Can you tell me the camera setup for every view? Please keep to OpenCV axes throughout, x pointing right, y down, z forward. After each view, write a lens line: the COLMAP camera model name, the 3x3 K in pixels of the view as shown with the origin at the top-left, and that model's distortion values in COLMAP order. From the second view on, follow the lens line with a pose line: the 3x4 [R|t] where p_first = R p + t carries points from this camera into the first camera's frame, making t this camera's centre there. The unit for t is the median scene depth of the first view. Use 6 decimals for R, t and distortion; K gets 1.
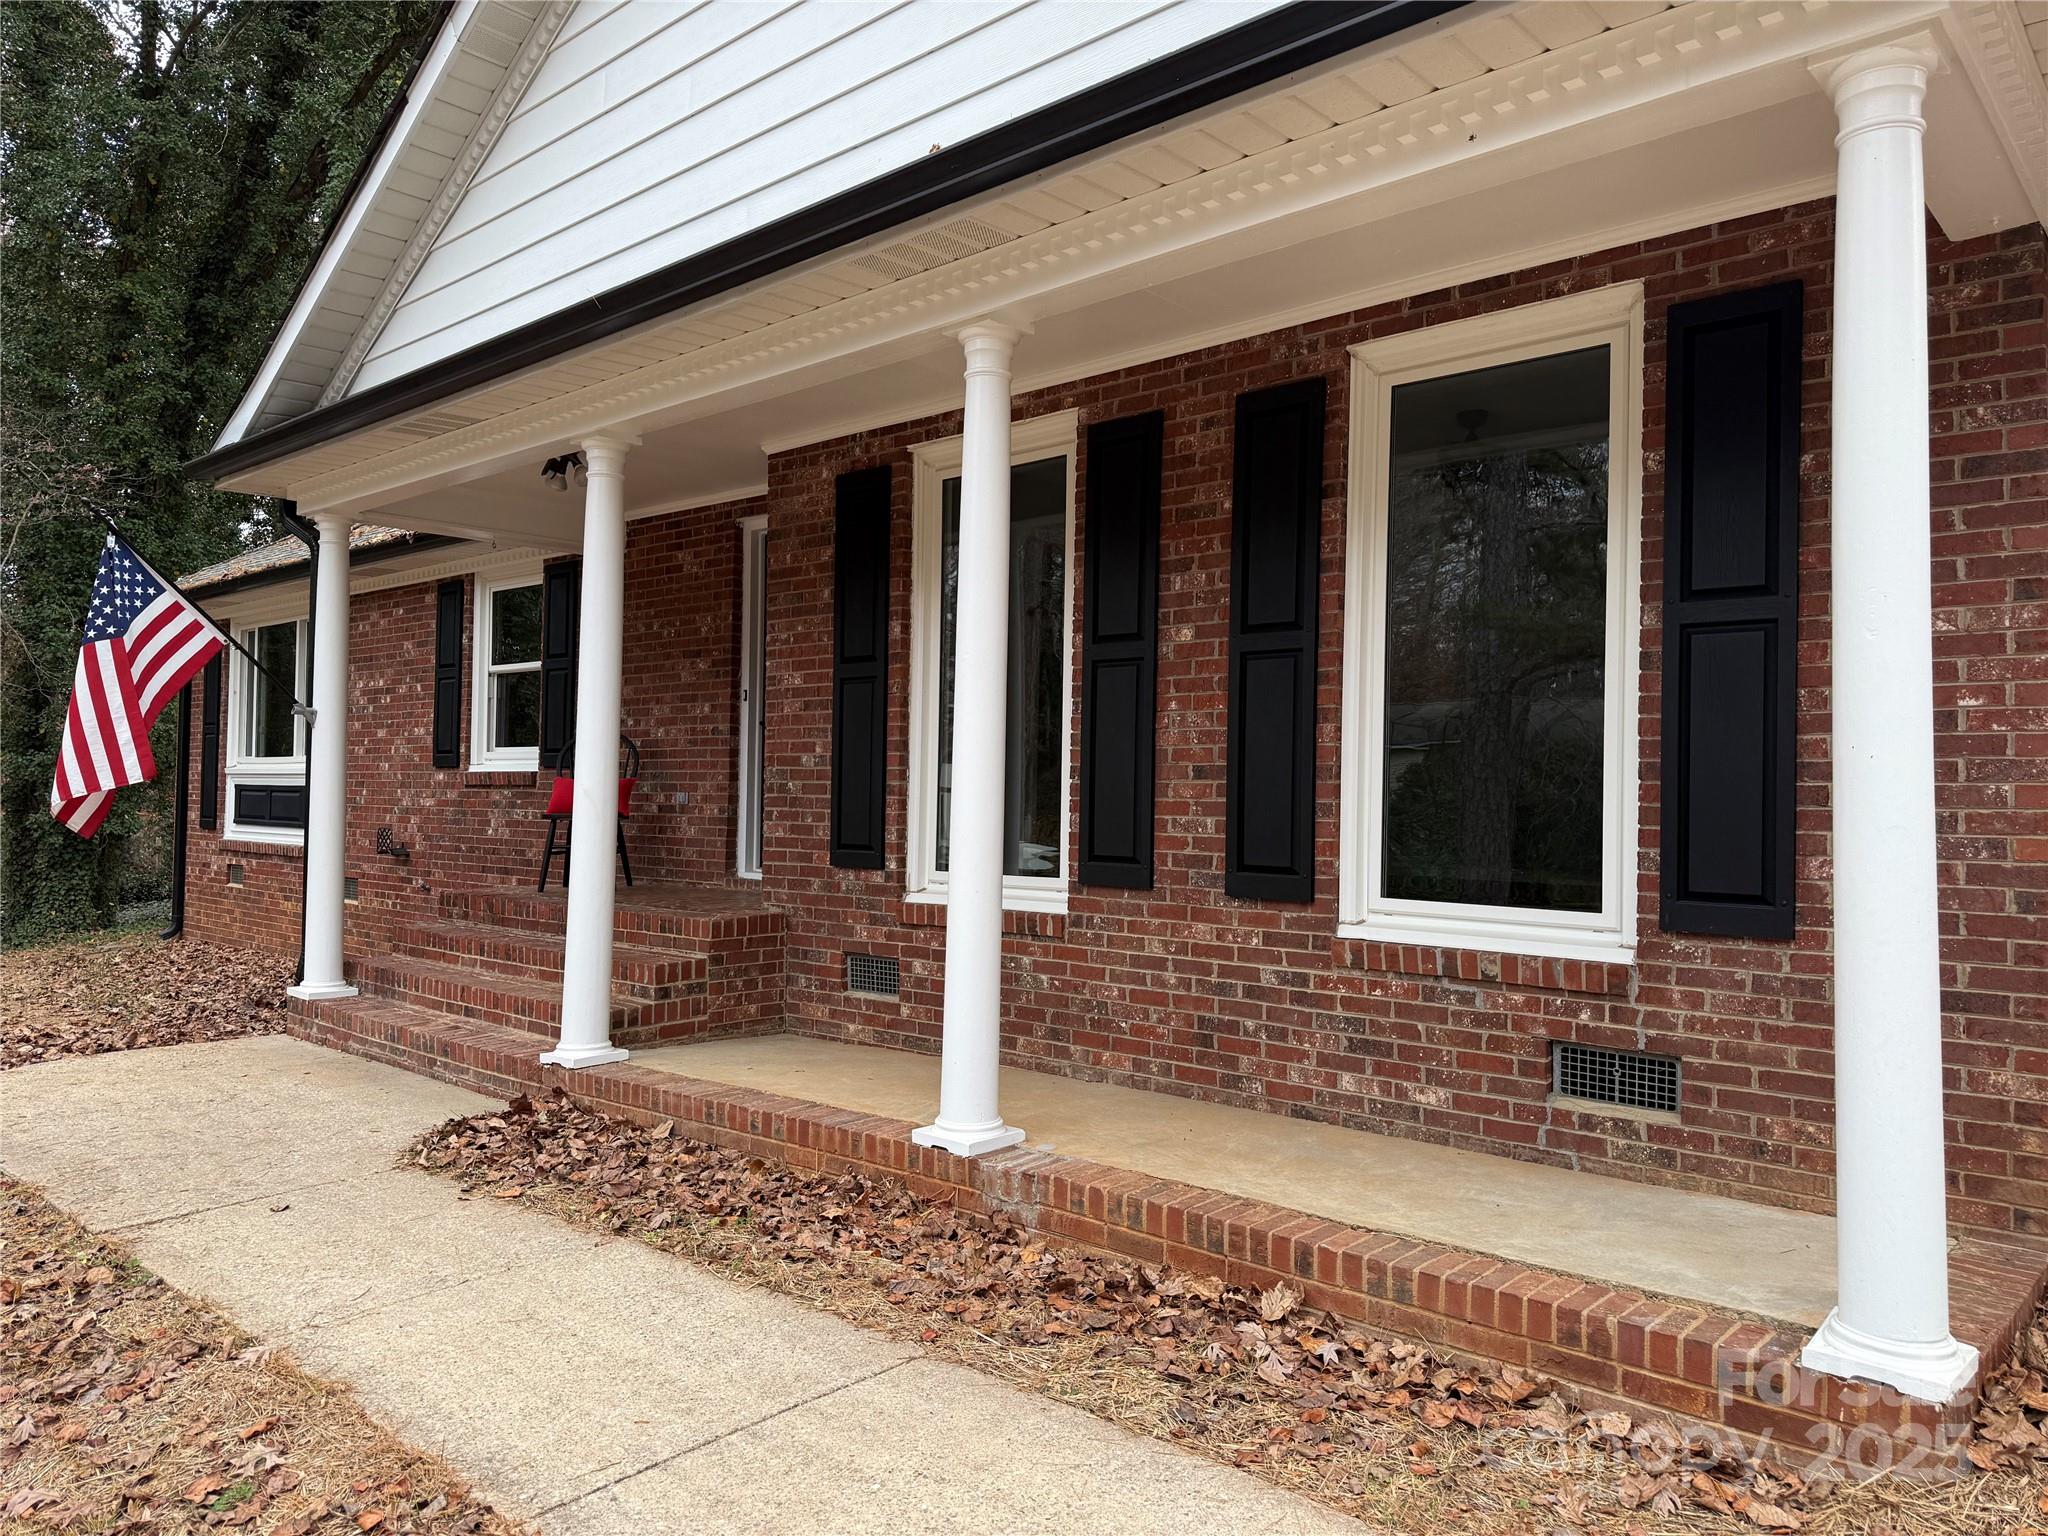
lens RADIAL K [[1465.8, 0, 1024.0], [0, 1465.8, 768.0], [0, 0, 1]] dist [0.156965, -0.218831]
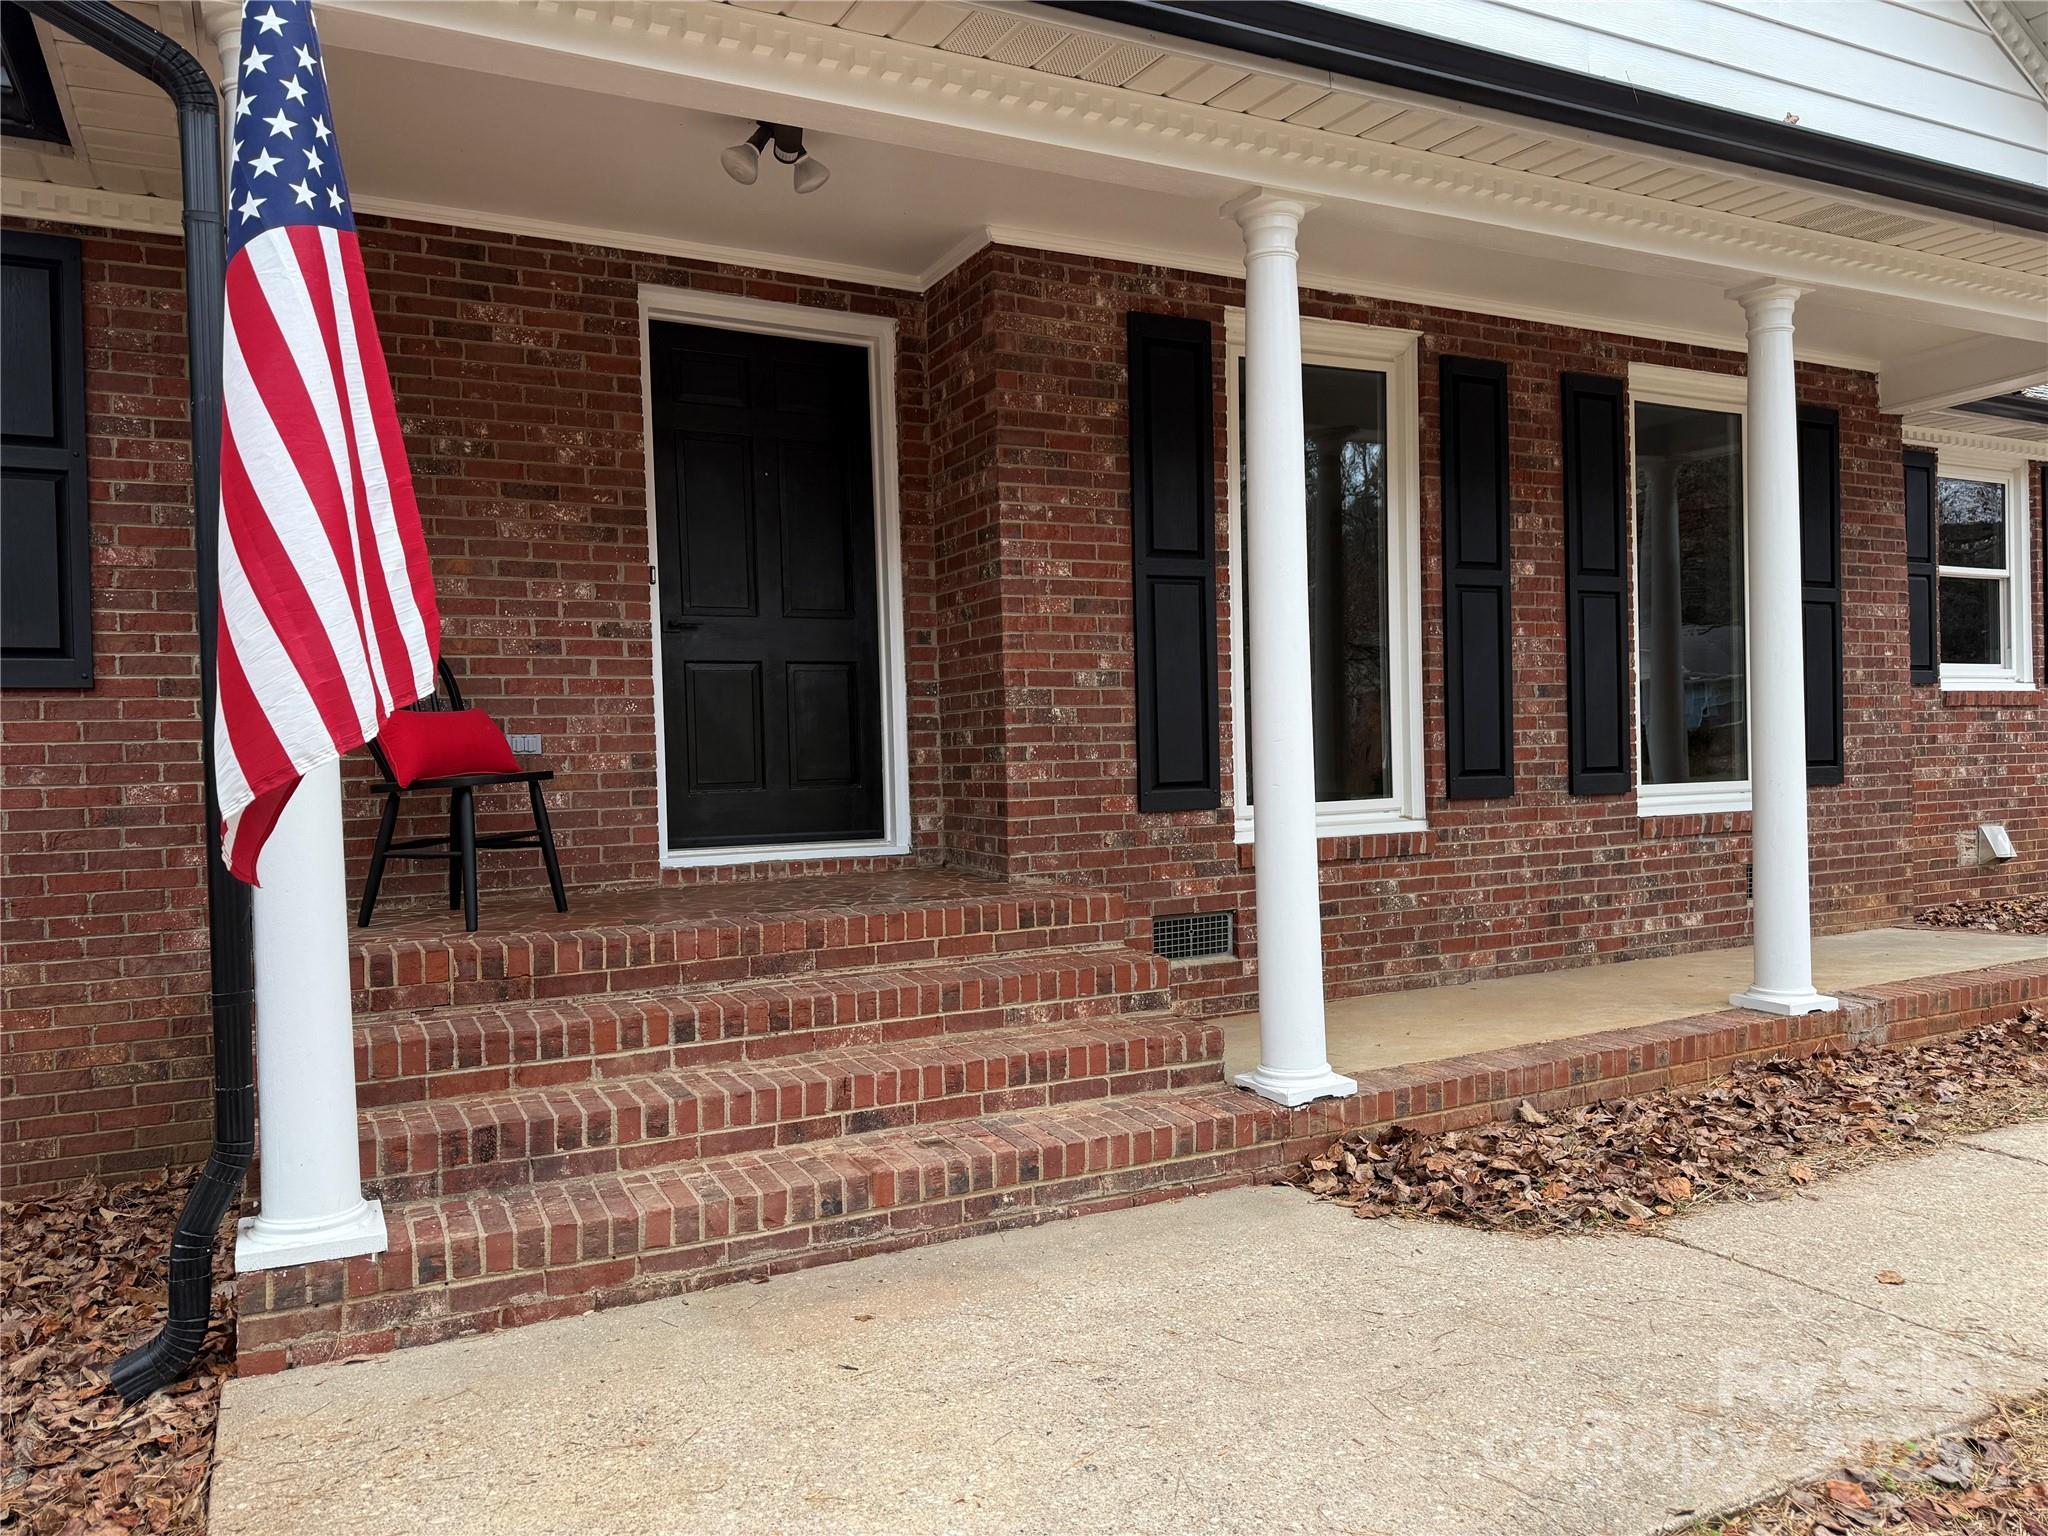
lens RADIAL K [[1465.8, 0, 1024.0], [0, 1465.8, 768.0], [0, 0, 1]] dist [0.156965, -0.218831]
pose [[0.328667, -0.033364, 0.943856, -1.089815], [0.012071, 0.999443, 0.031125, 0.021362], [-0.944369, 0.001163, 0.328887, 0.972206]]
